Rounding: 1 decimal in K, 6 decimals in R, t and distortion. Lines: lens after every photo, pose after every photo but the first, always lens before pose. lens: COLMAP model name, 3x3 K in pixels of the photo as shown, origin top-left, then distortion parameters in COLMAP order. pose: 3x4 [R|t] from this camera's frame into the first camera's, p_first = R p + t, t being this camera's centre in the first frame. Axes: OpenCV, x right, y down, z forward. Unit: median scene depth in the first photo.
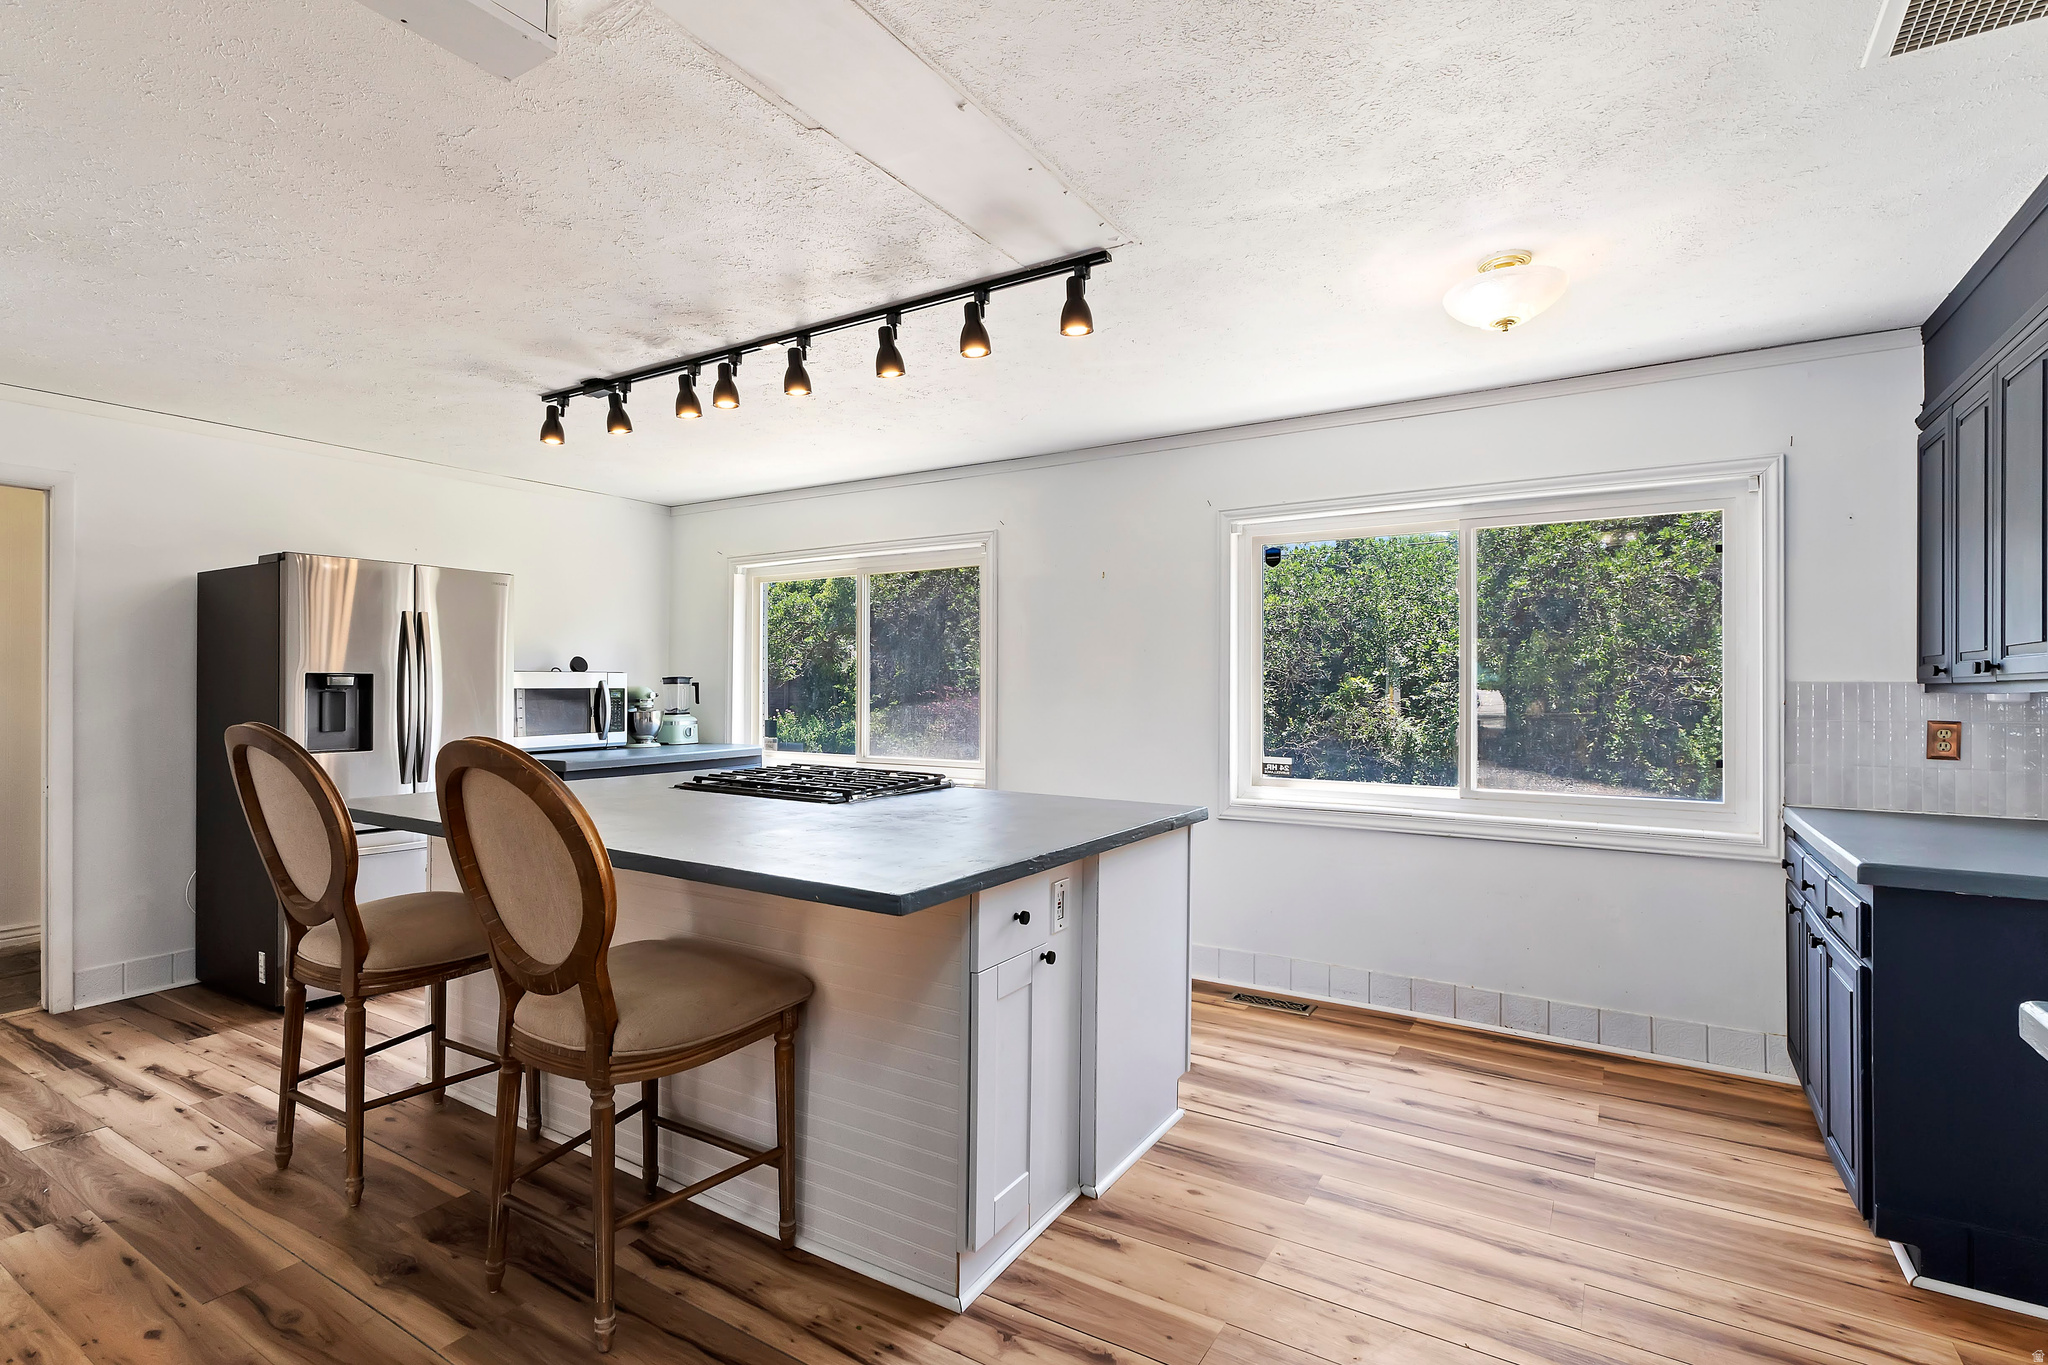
lens RADIAL K [[983.1, 0, 1012.3], [0, 983.1, 673.5], [0, 0, 1]] dist [0.004429, -0.000264]
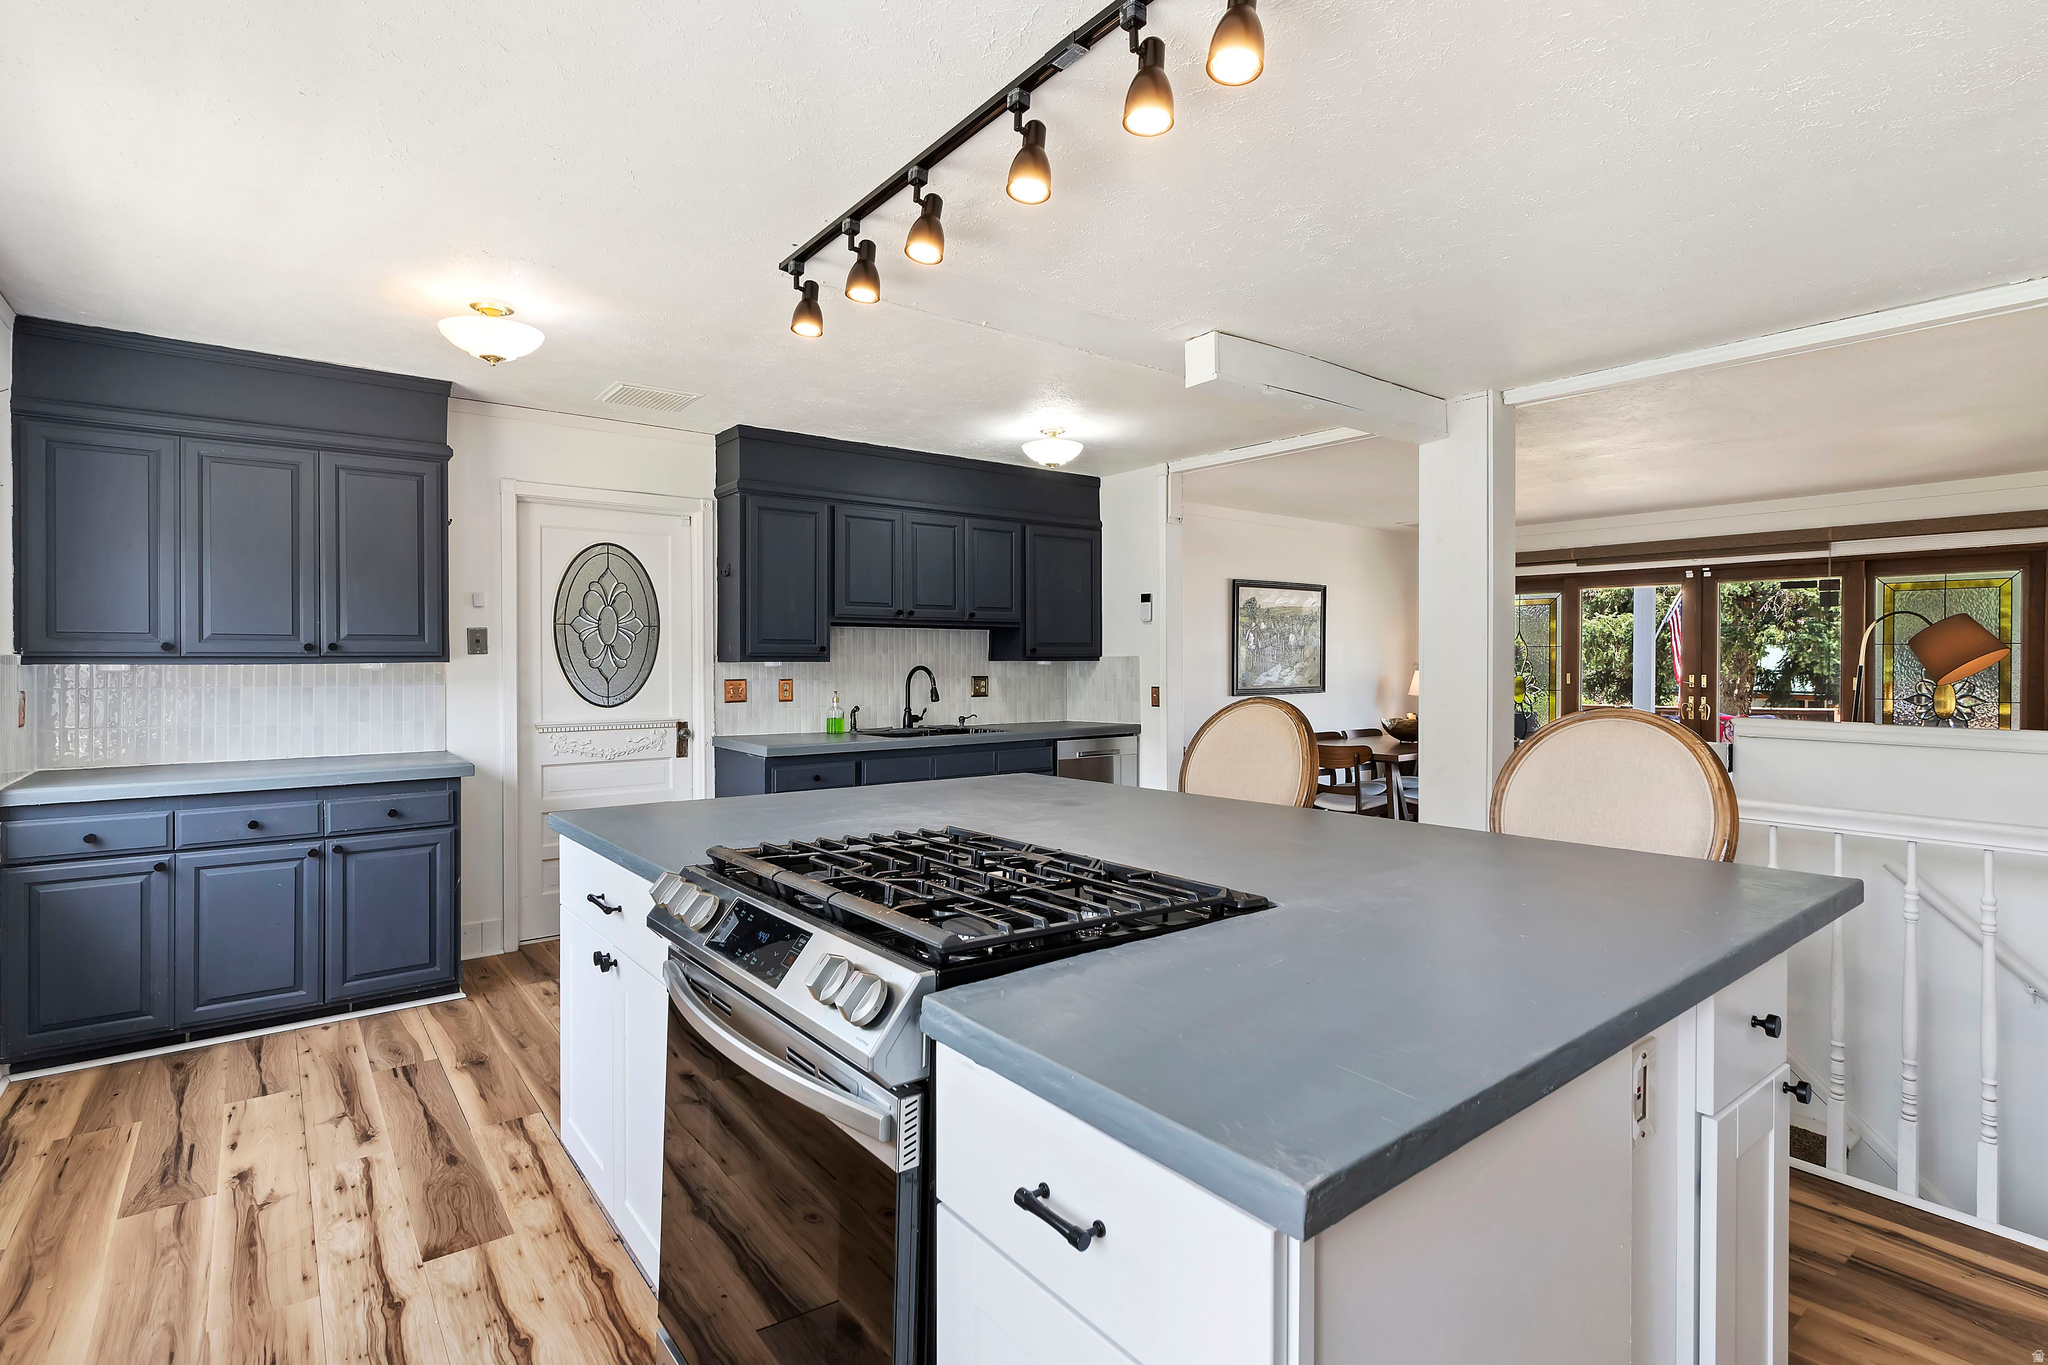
lens RADIAL K [[983.1, 0, 1012.3], [0, 983.1, 673.5], [0, 0, 1]] dist [0.004429, -0.000264]
pose [[-0.937035, -0.009451, 0.349107, -0.438474], [-0.009100, 0.999955, 0.002645, 0.016647], [-0.349116, -0.000699, -0.937079, 1.633895]]
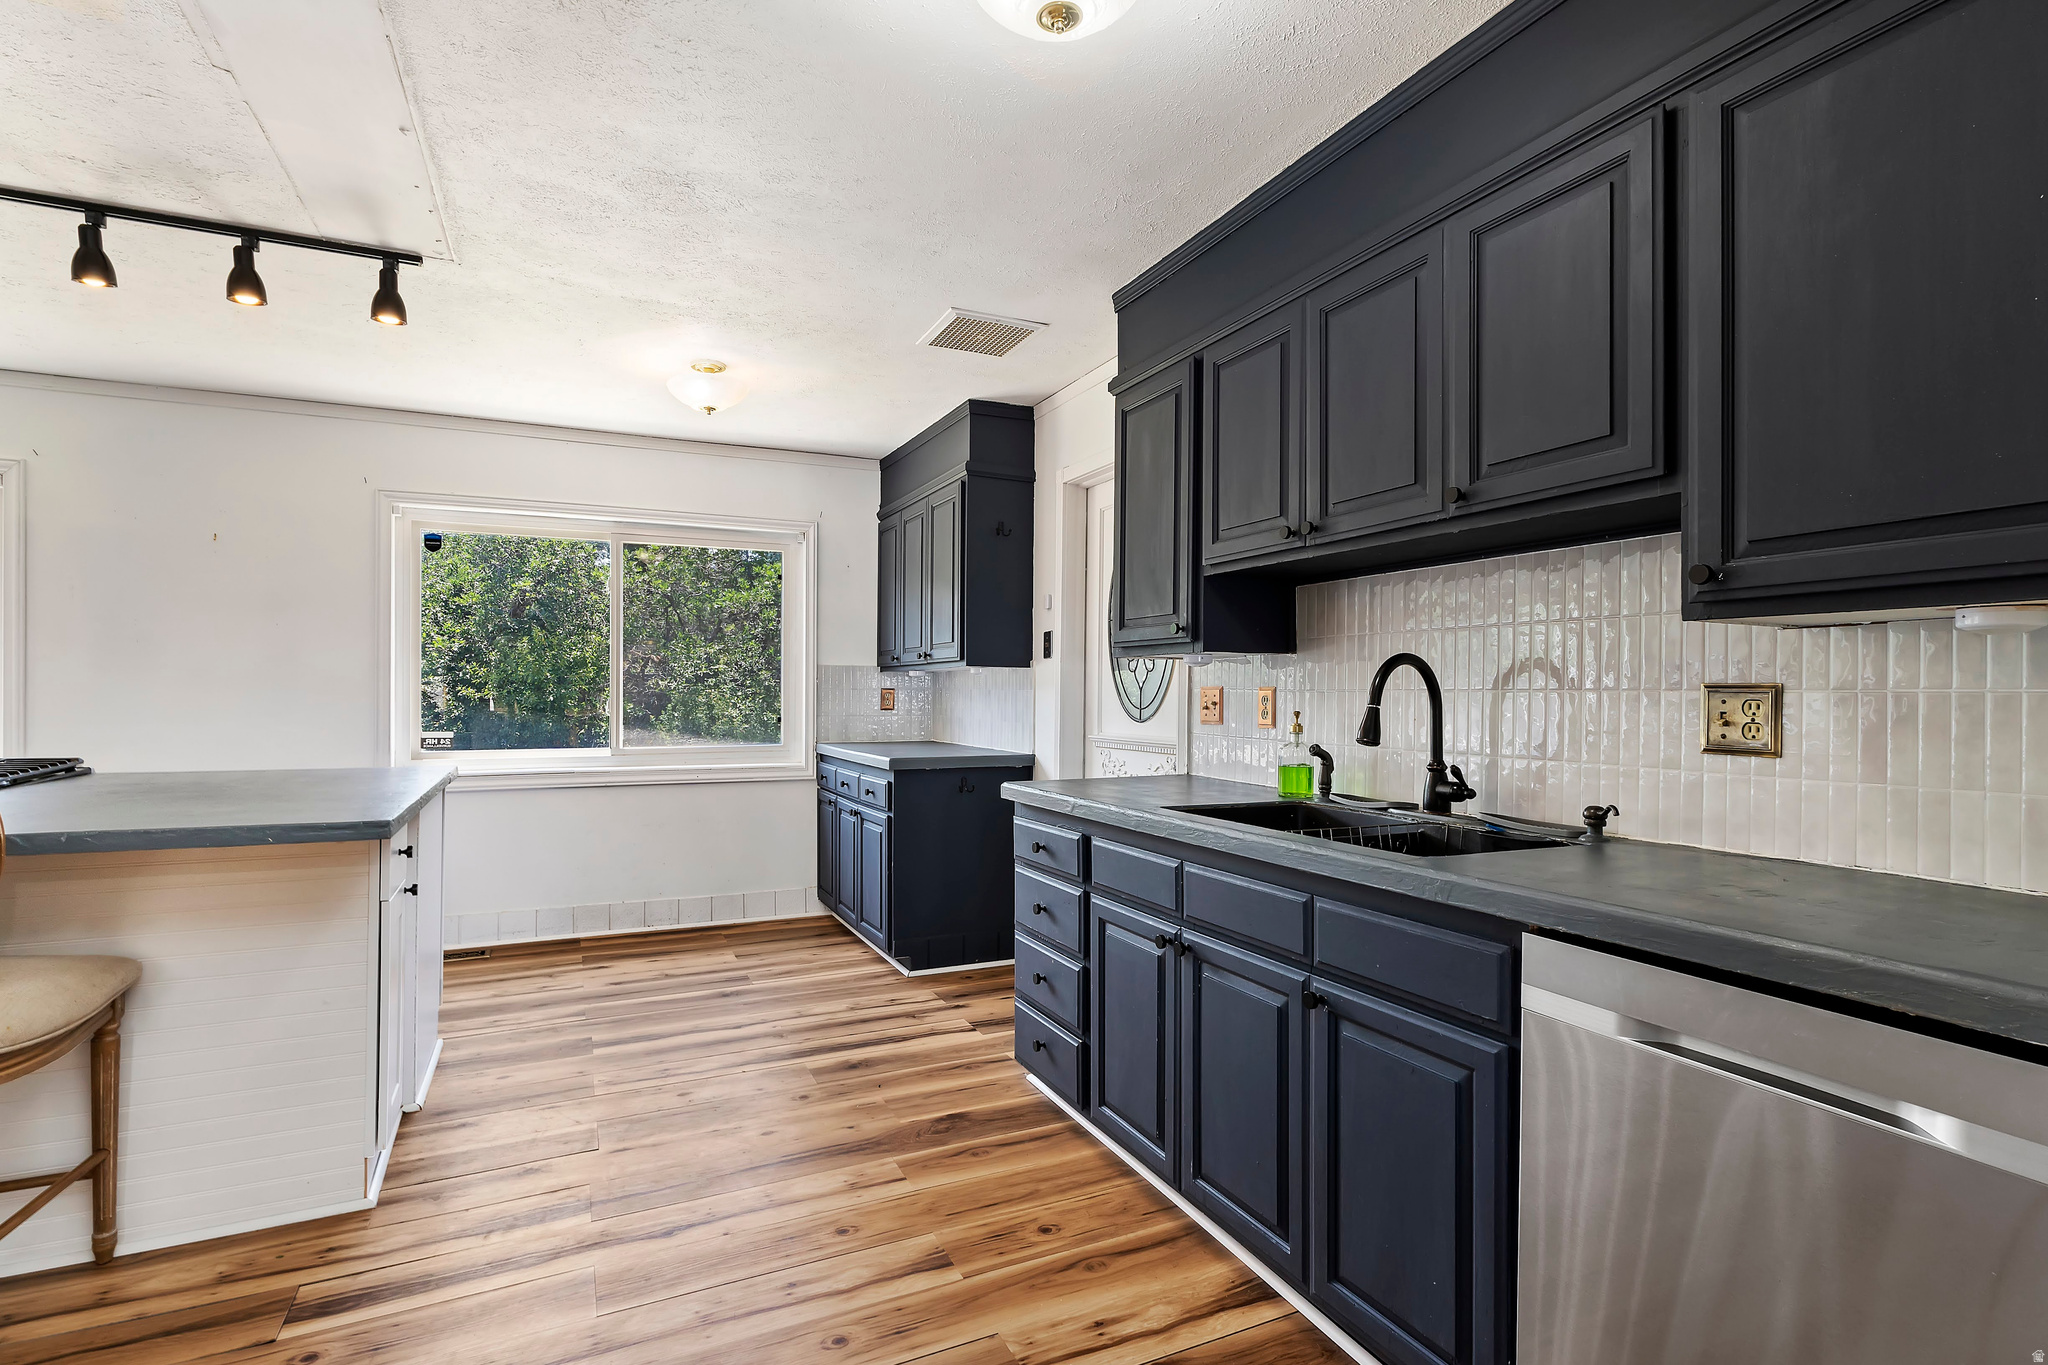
lens RADIAL K [[983.1, 0, 1012.3], [0, 983.1, 673.5], [0, 0, 1]] dist [0.004429, -0.000264]
pose [[0.543475, 0.012380, 0.839334, -0.407888], [-0.012118, 0.999903, -0.006902, 0.031624], [-0.839338, -0.006420, 0.543572, -0.137916]]
